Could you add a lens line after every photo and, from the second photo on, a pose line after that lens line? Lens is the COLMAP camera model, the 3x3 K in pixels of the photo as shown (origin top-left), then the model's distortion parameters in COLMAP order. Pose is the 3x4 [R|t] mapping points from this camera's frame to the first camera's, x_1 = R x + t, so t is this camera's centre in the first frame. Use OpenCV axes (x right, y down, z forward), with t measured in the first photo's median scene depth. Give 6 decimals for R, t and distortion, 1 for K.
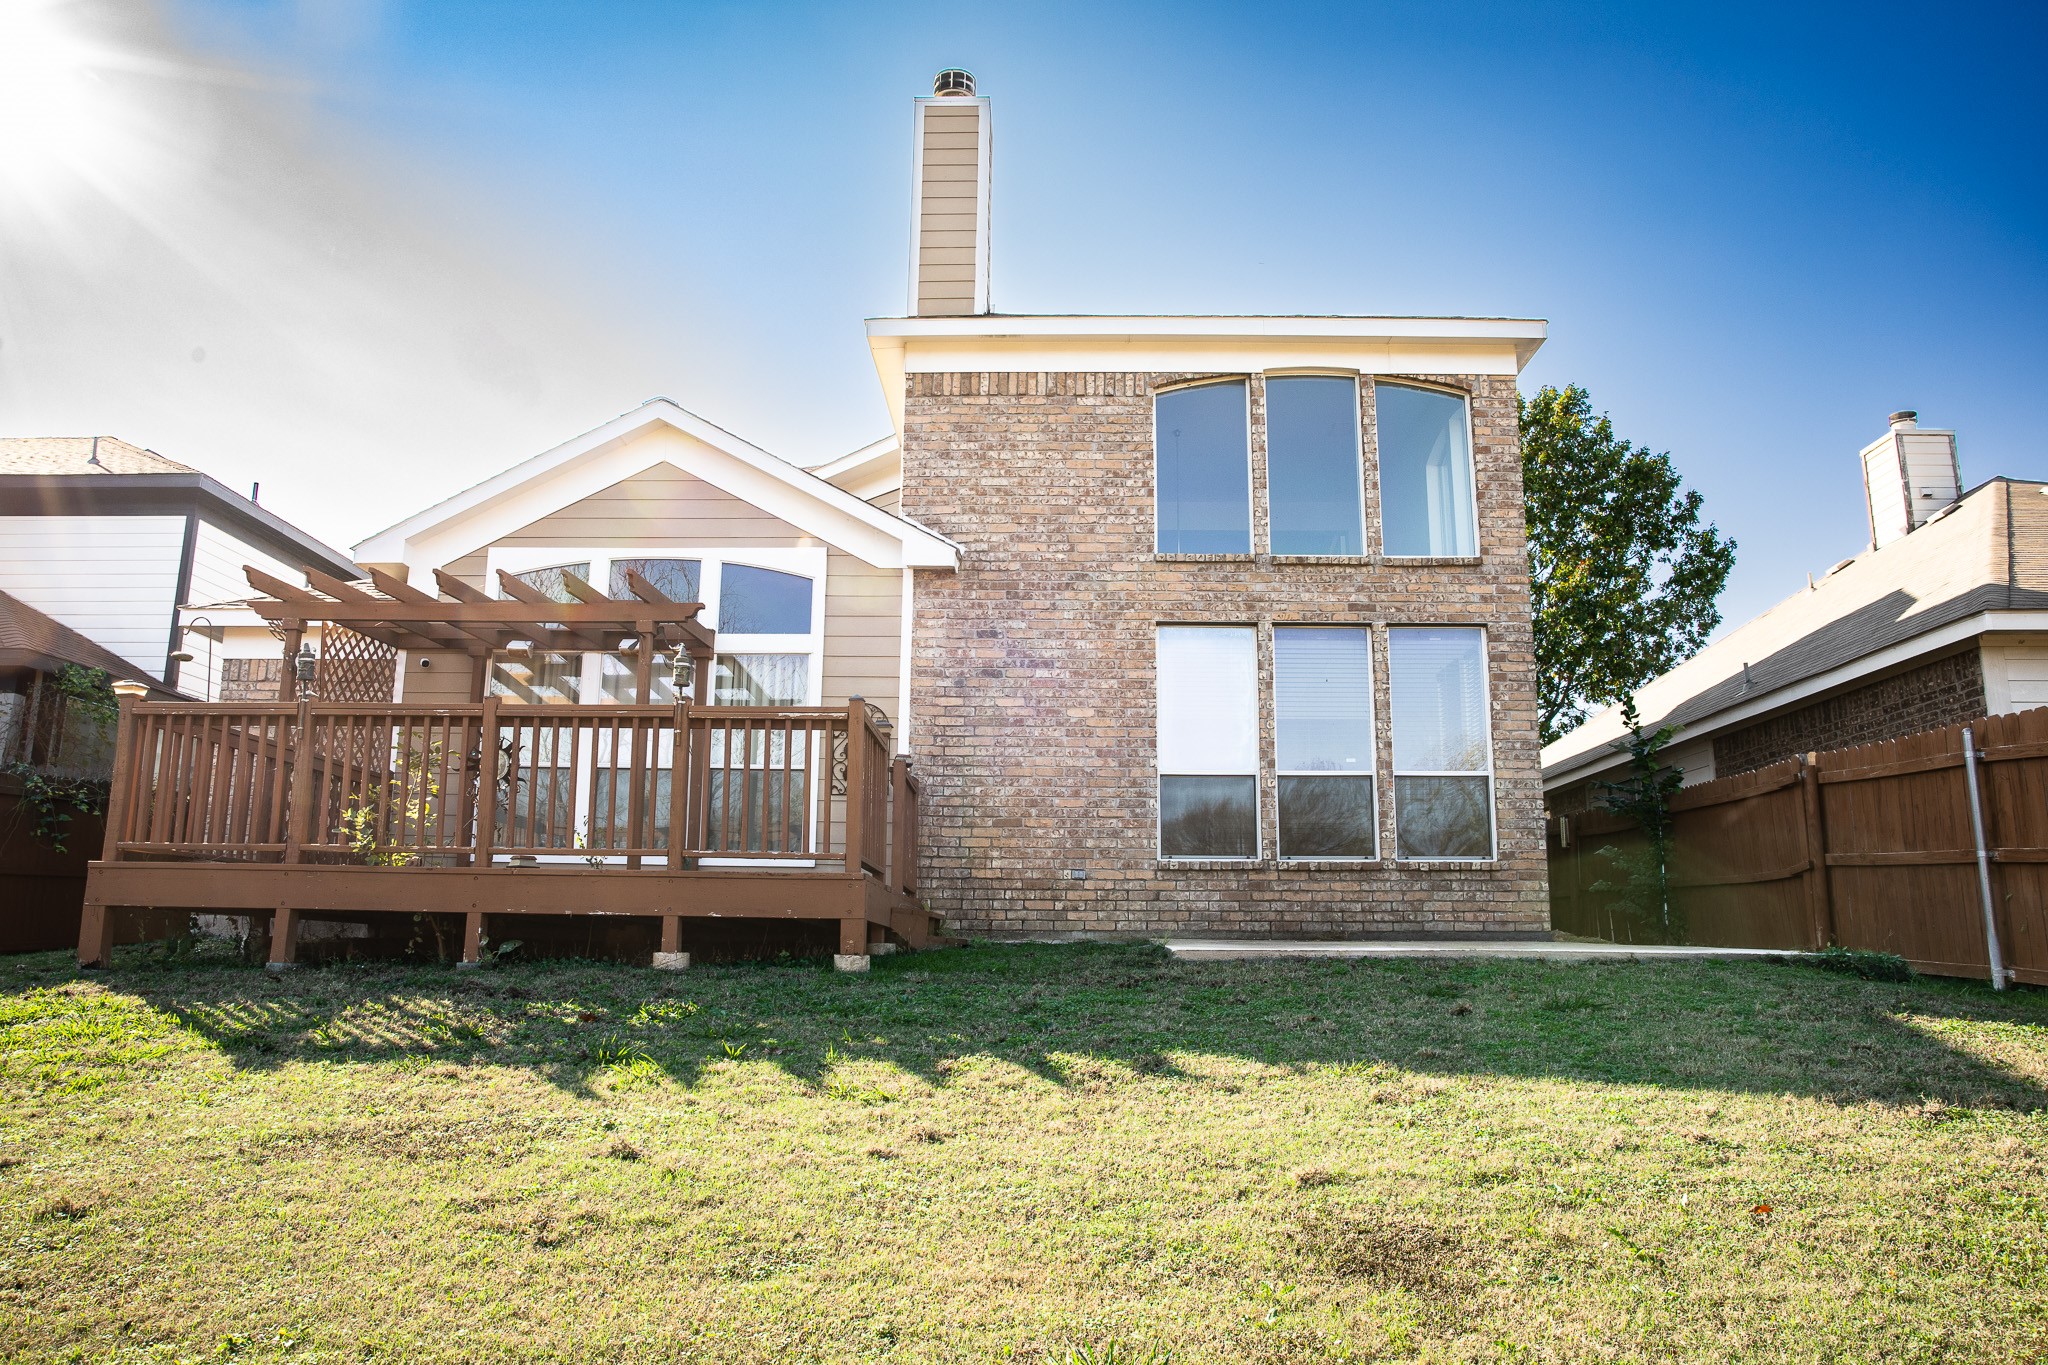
lens RADIAL K [[1391.5, 0, 1024.0], [0, 1391.5, 682.5], [0, 0, 1]] dist [-0.115656, 0.094009]
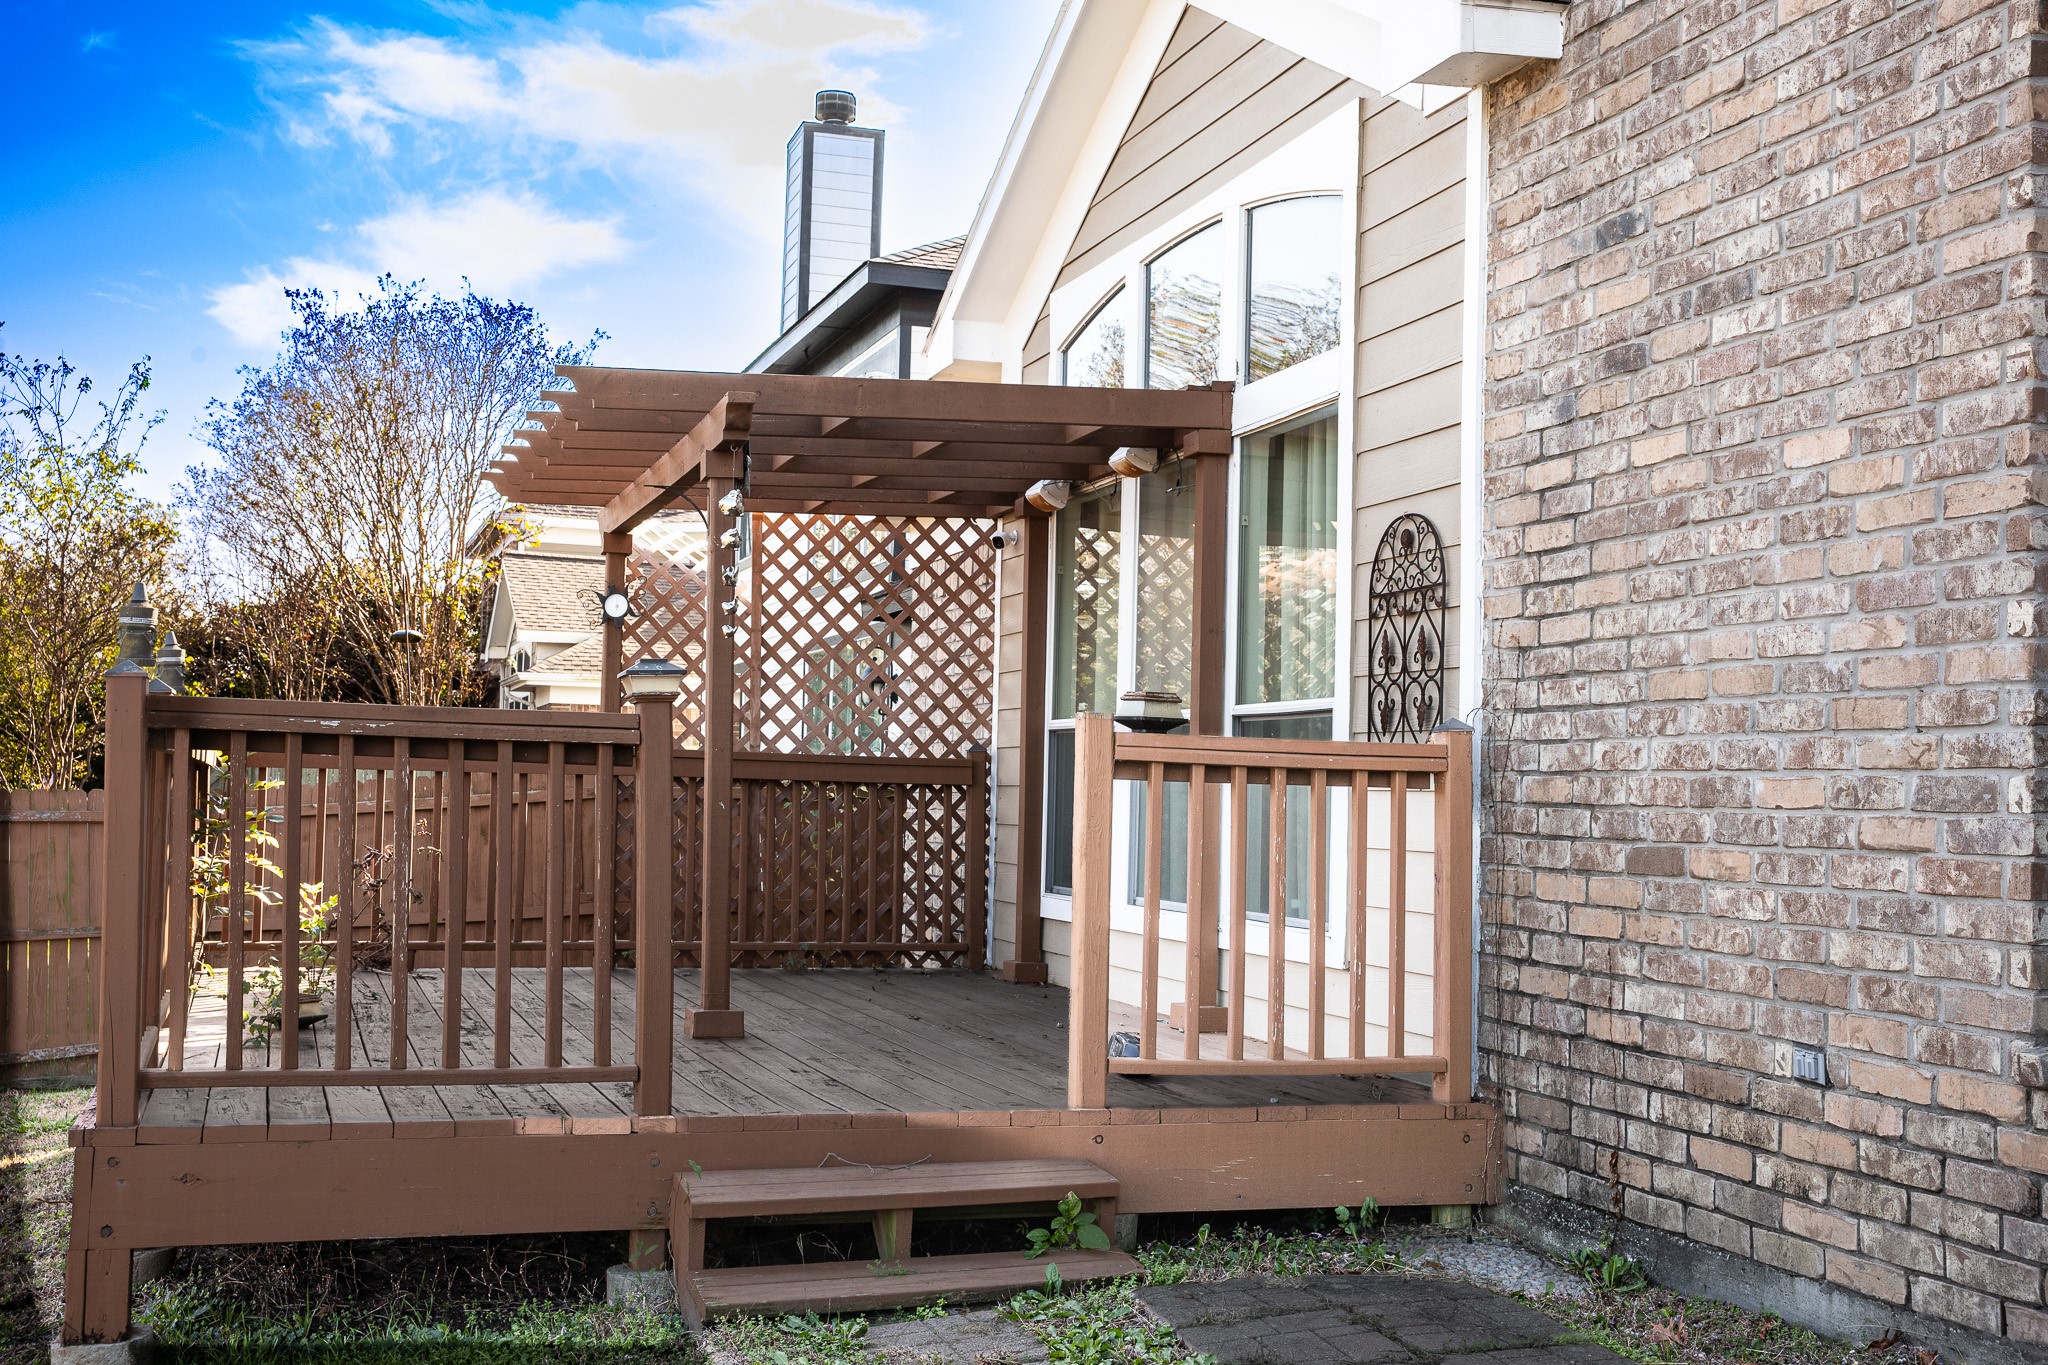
lens RADIAL K [[2219.2, 0, 1024.0], [0, 2219.2, 682.5], [0, 0, 1]] dist [0.013667, 0.018194]
pose [[0.338281, -0.053344, -0.939532, 0.385127], [0.166152, 0.986093, 0.003836, 0.039208], [0.926261, -0.157403, 0.342440, 0.715587]]
